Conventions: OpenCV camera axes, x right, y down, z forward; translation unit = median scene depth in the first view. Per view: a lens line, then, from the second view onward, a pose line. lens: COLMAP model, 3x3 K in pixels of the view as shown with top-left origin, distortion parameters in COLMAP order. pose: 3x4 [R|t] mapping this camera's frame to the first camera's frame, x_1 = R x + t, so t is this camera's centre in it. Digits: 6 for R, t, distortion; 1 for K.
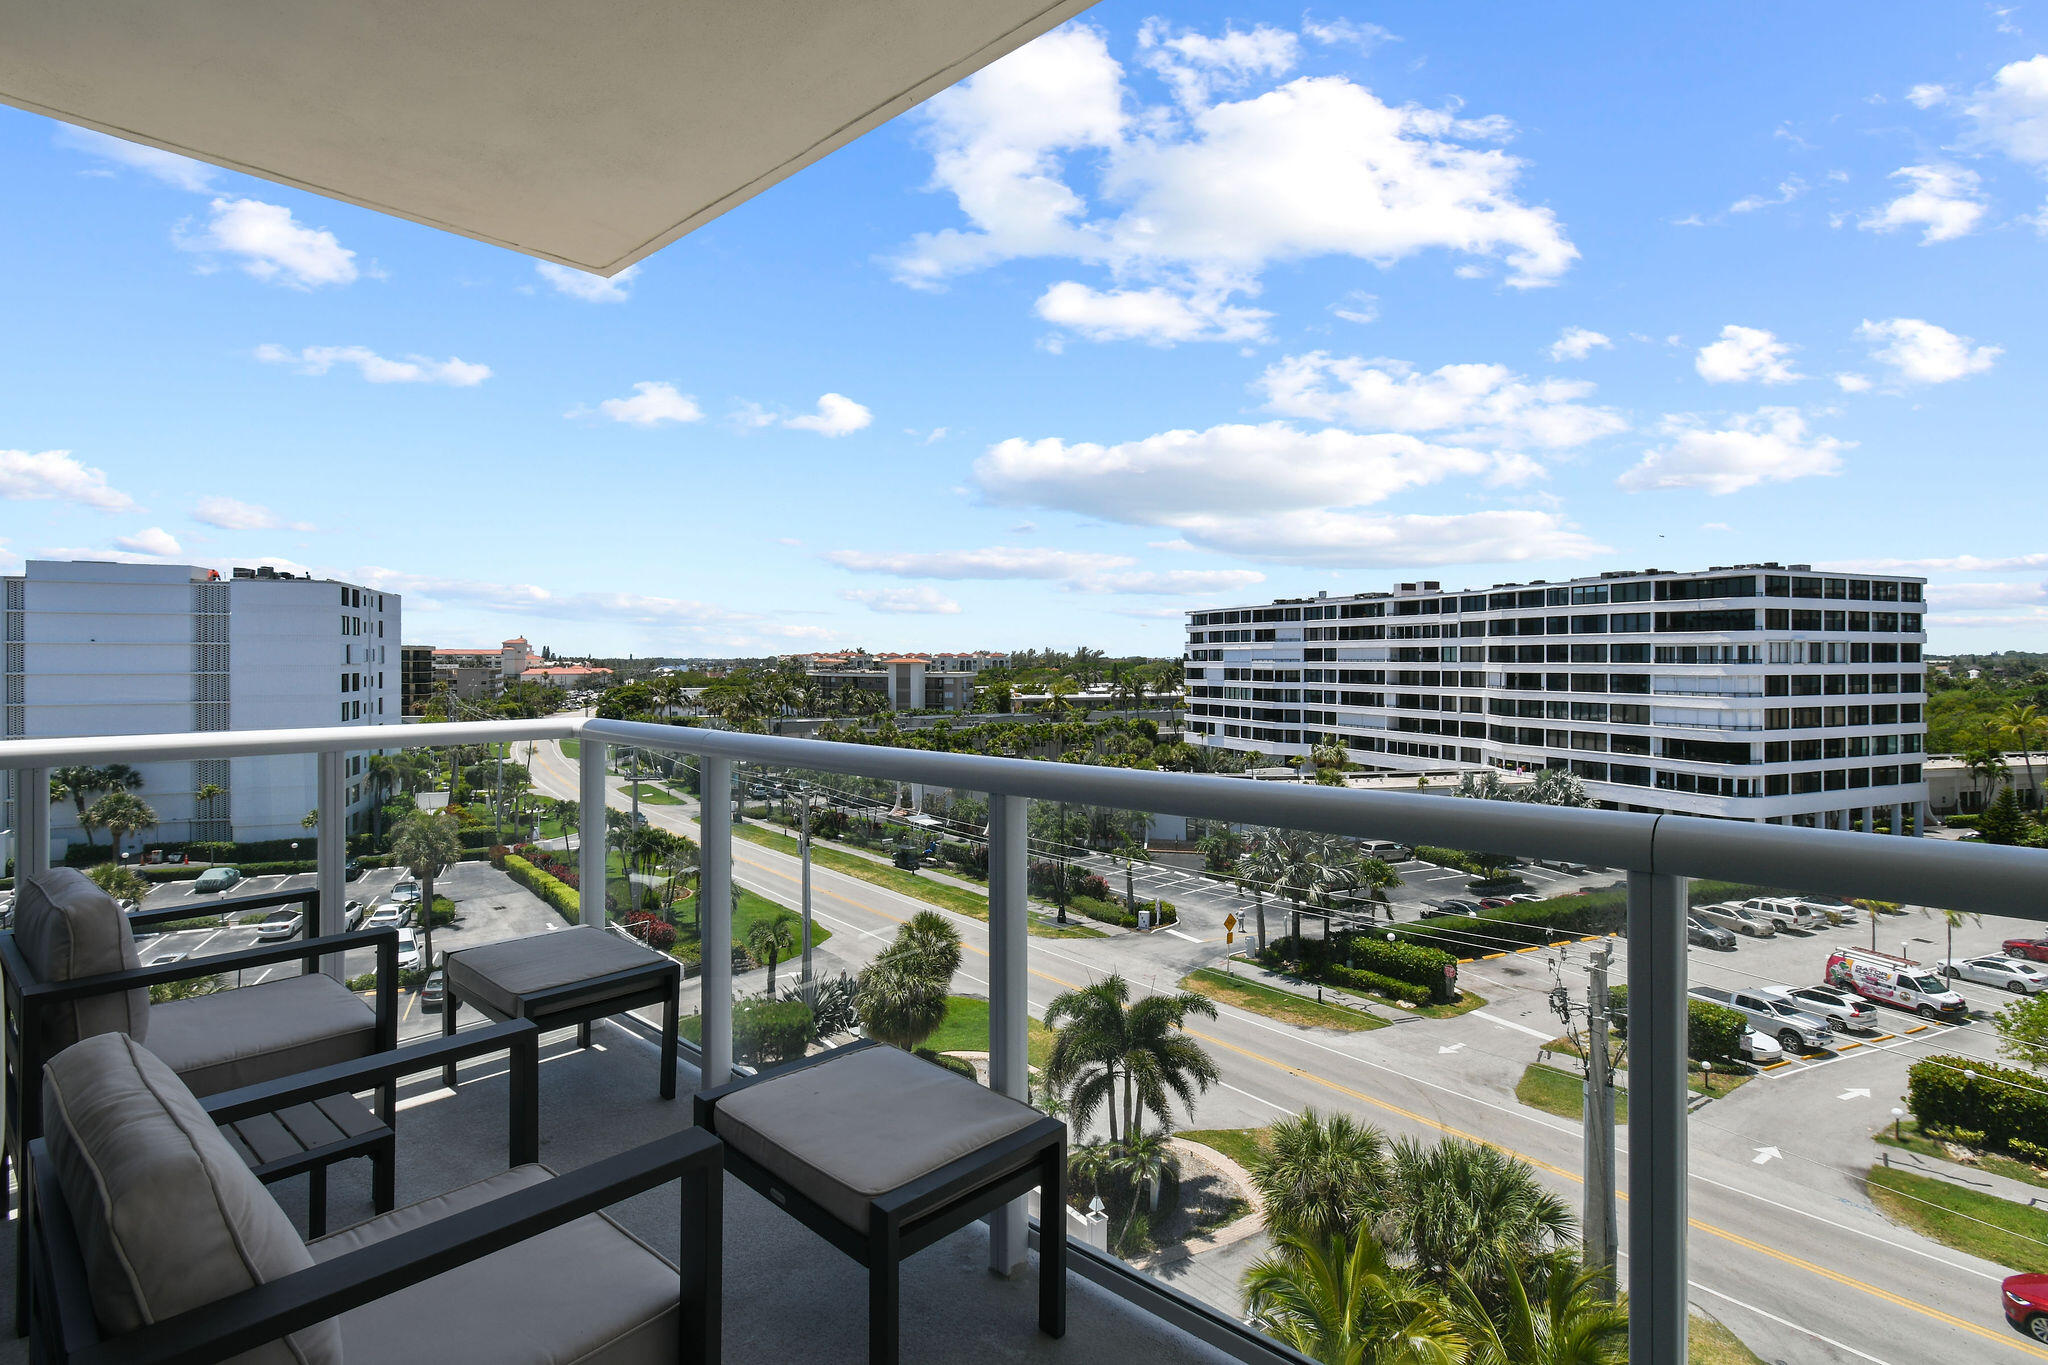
lens RADIAL K [[1003.6, 0, 1020.0], [0, 1003.6, 667.5], [0, 0, 1]] dist [-0.000775, -0.001572]
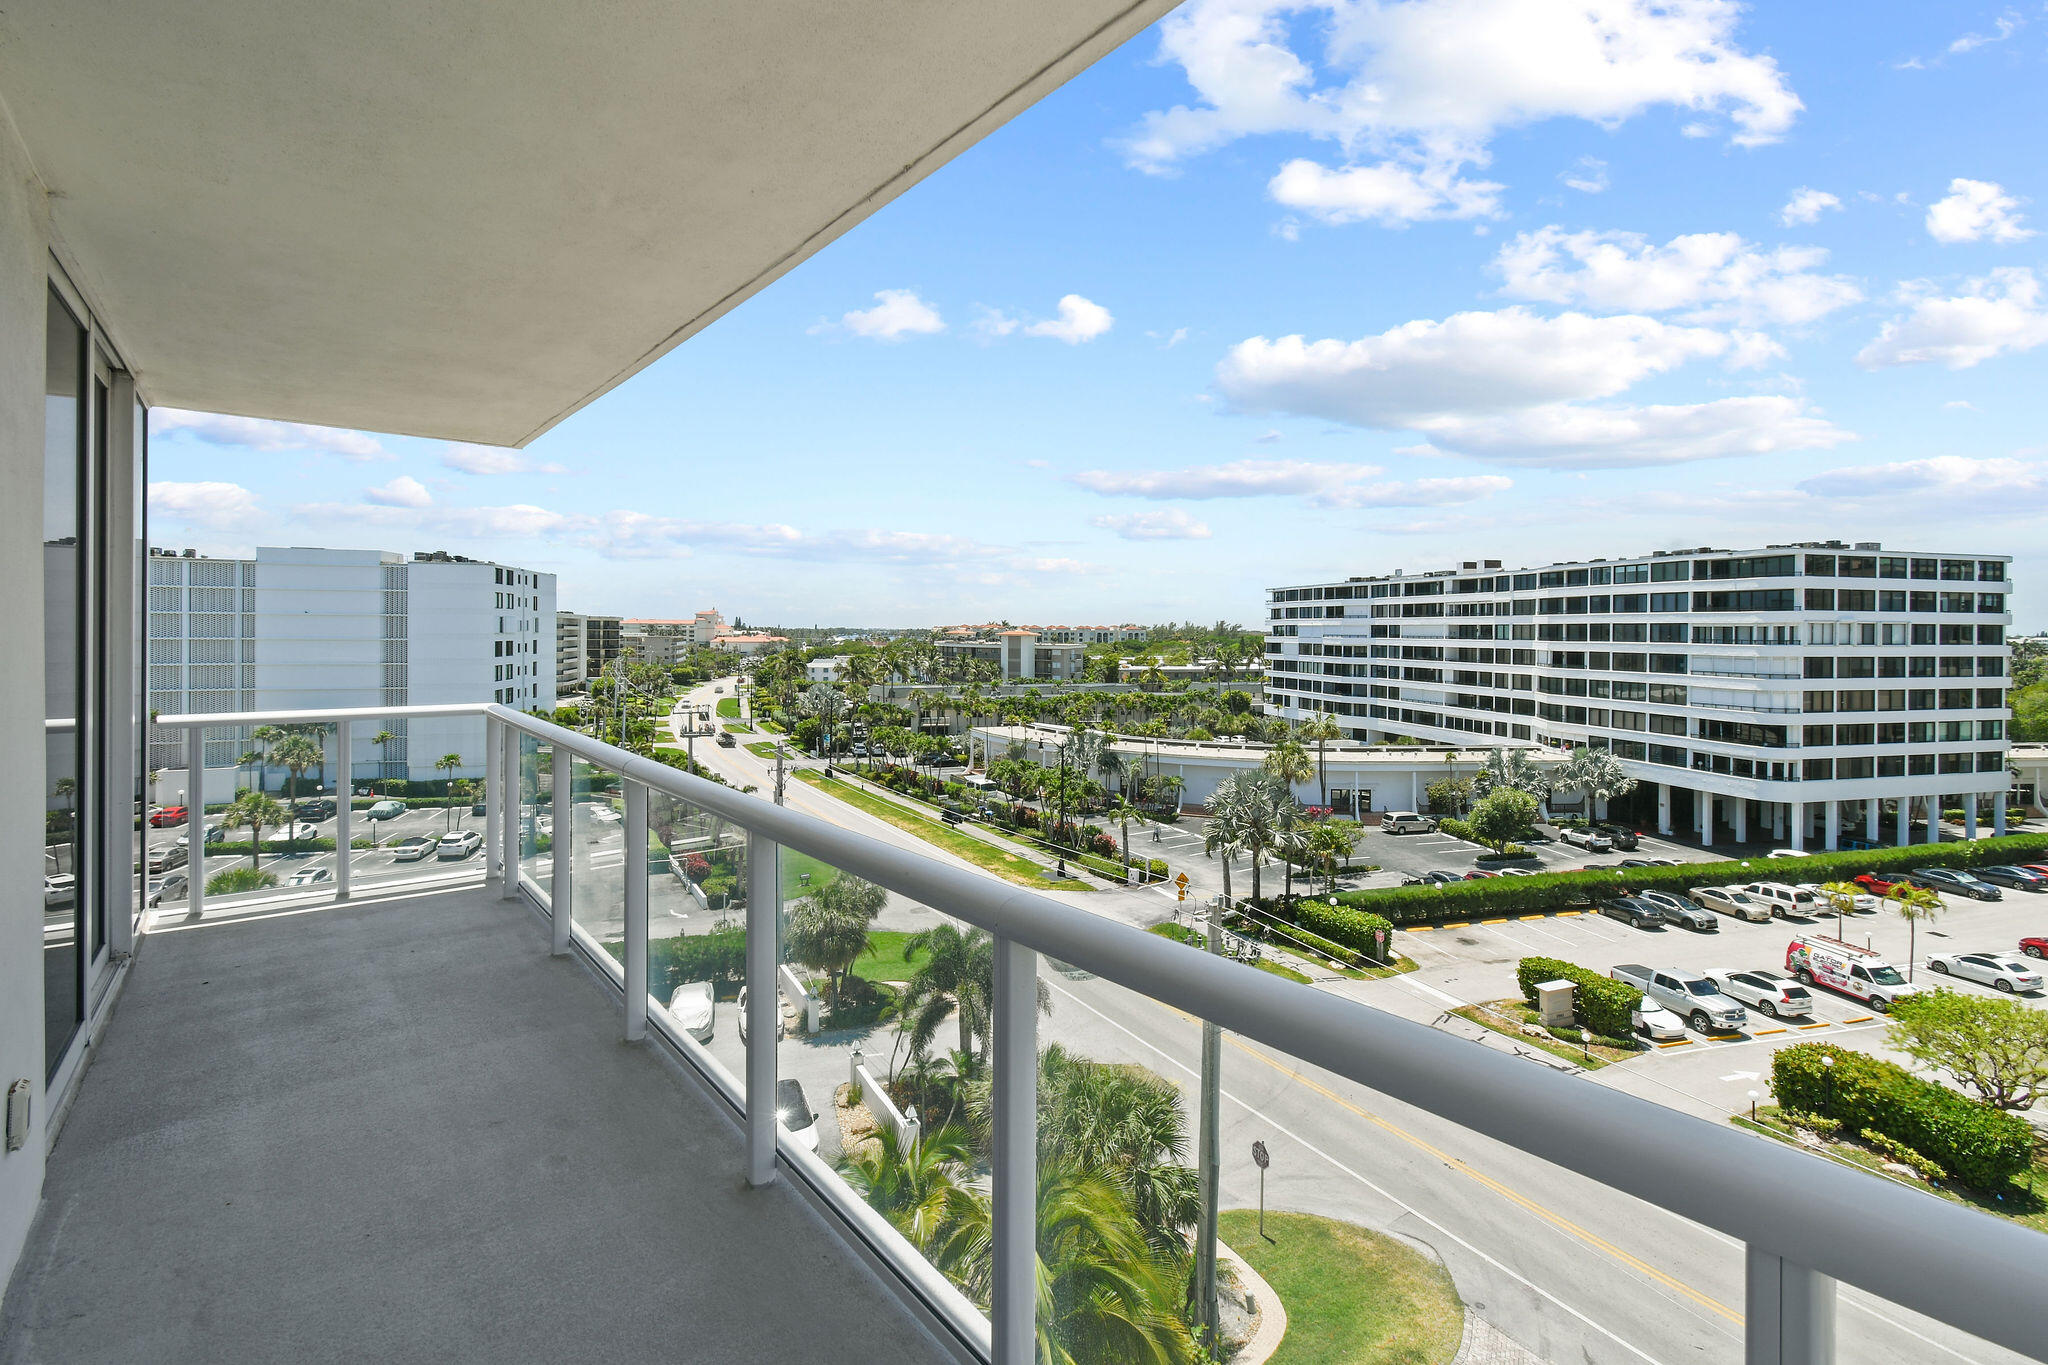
lens RADIAL K [[946.9, 0, 1039.2], [0, 946.9, 643.3], [0, 0, 1]] dist [-0.000293, -0.000024]
pose [[0.989802, 0.009801, -0.142115, 0.117415], [-0.009195, 0.999946, 0.004926, -0.002703], [0.142156, -0.003569, 0.989838, -0.016193]]
